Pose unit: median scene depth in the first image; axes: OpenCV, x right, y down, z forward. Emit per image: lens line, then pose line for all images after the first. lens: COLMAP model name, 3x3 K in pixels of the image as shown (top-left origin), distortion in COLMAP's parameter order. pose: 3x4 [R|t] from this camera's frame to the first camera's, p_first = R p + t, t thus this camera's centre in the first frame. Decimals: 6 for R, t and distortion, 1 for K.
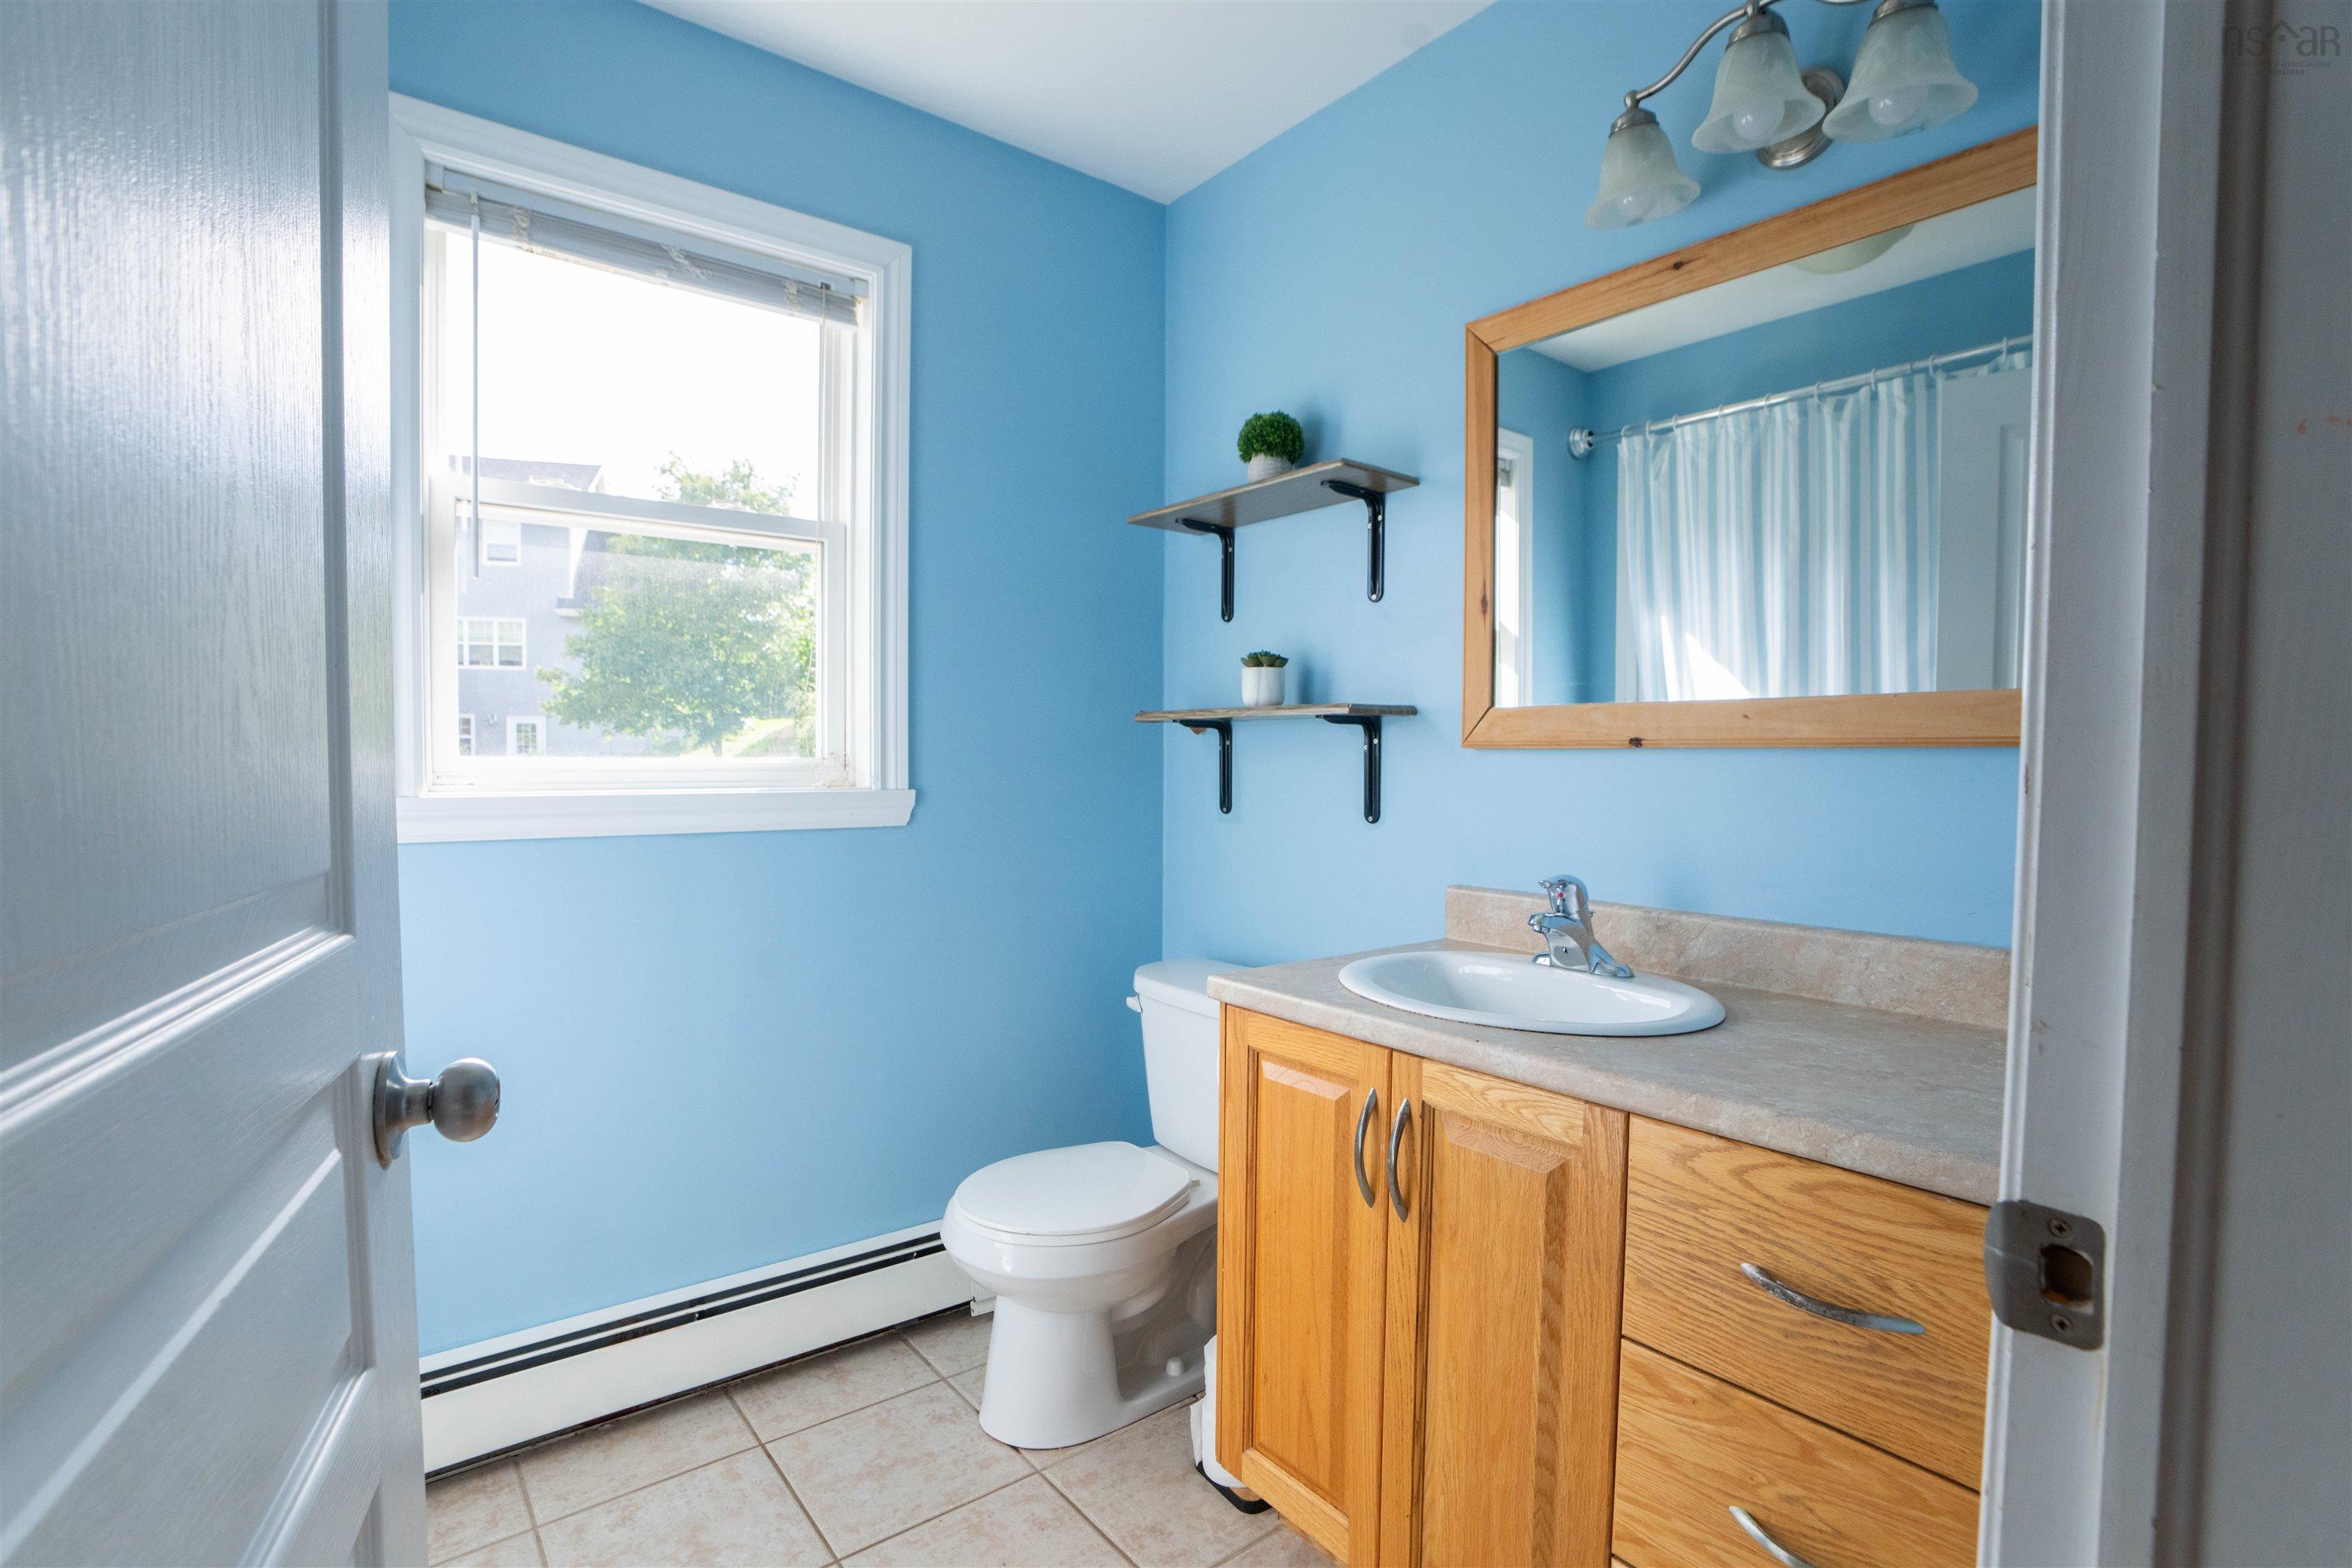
lens RADIAL K [[1088.5, 0, 1177.3], [0, 1088.5, 781.7], [0, 0, 1]] dist [-0.035466, 0.012389]
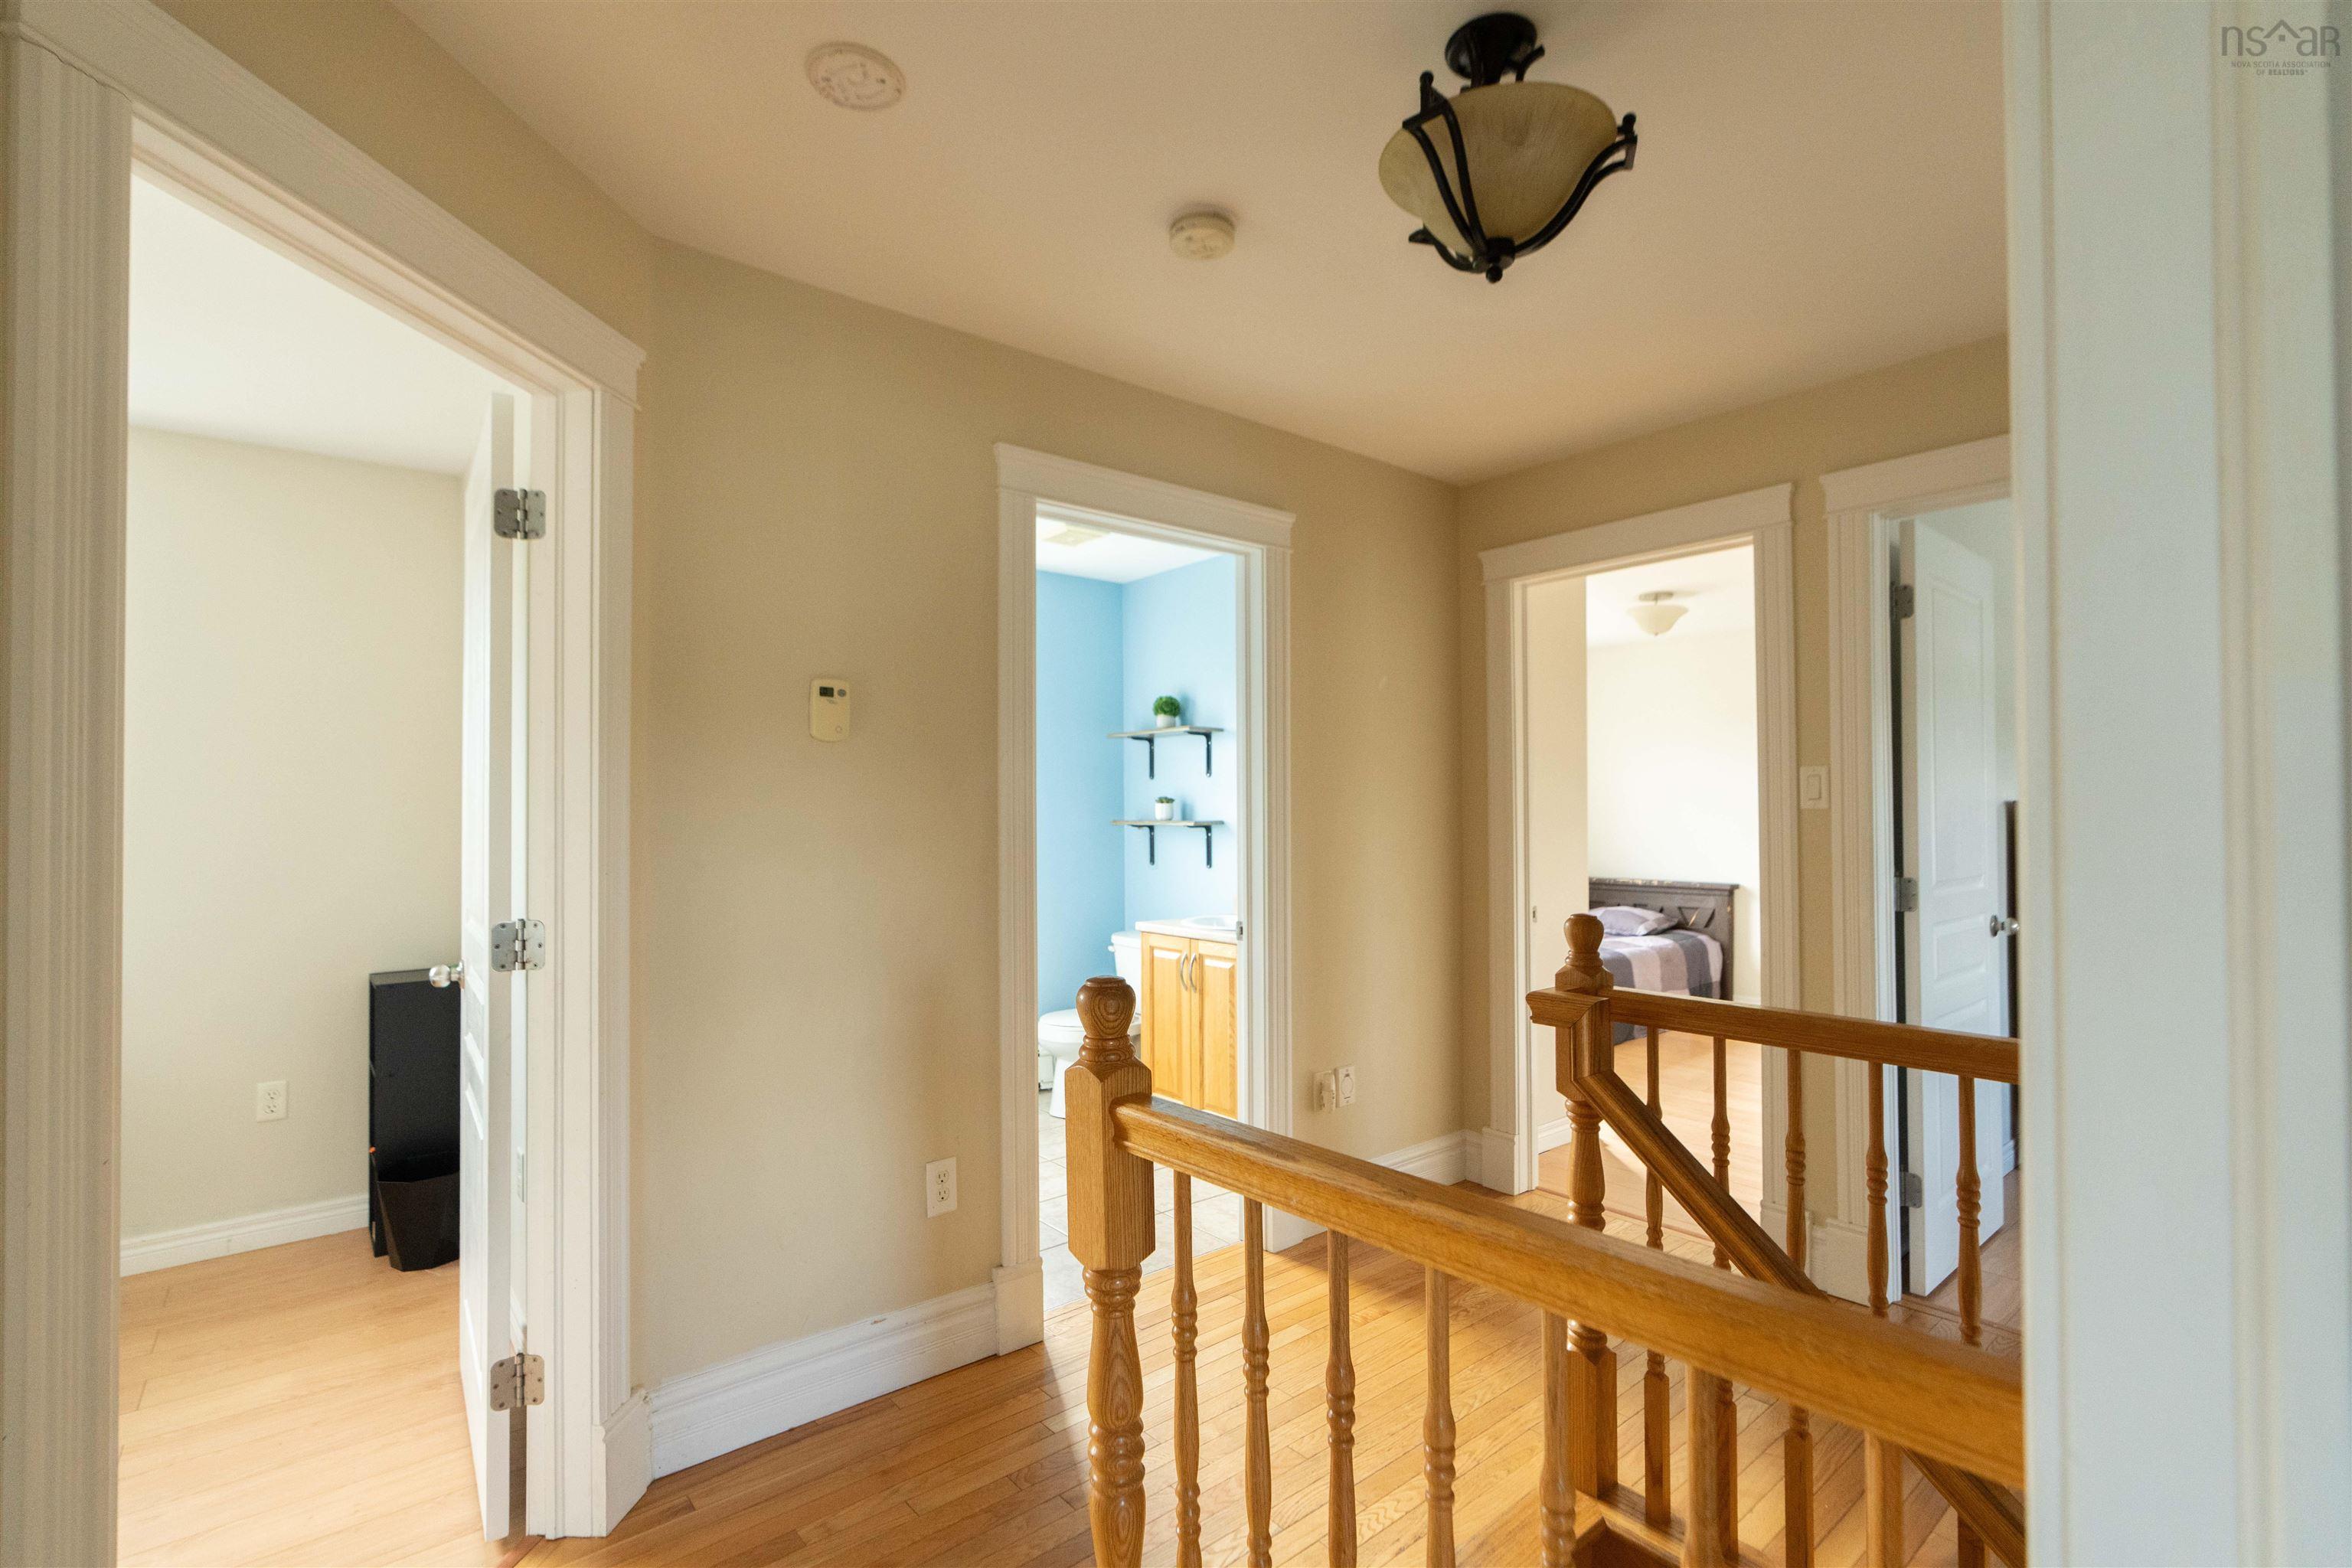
lens RADIAL K [[1088.5, 0, 1170.8], [0, 1088.5, 785.3], [0, 0, 1]] dist [-0.035466, 0.012389]
pose [[0.999902, -0.013209, 0.004703, 0.083768], [0.013409, 0.998879, -0.045389, -0.036821], [-0.004098, 0.045448, 0.998958, -1.414340]]
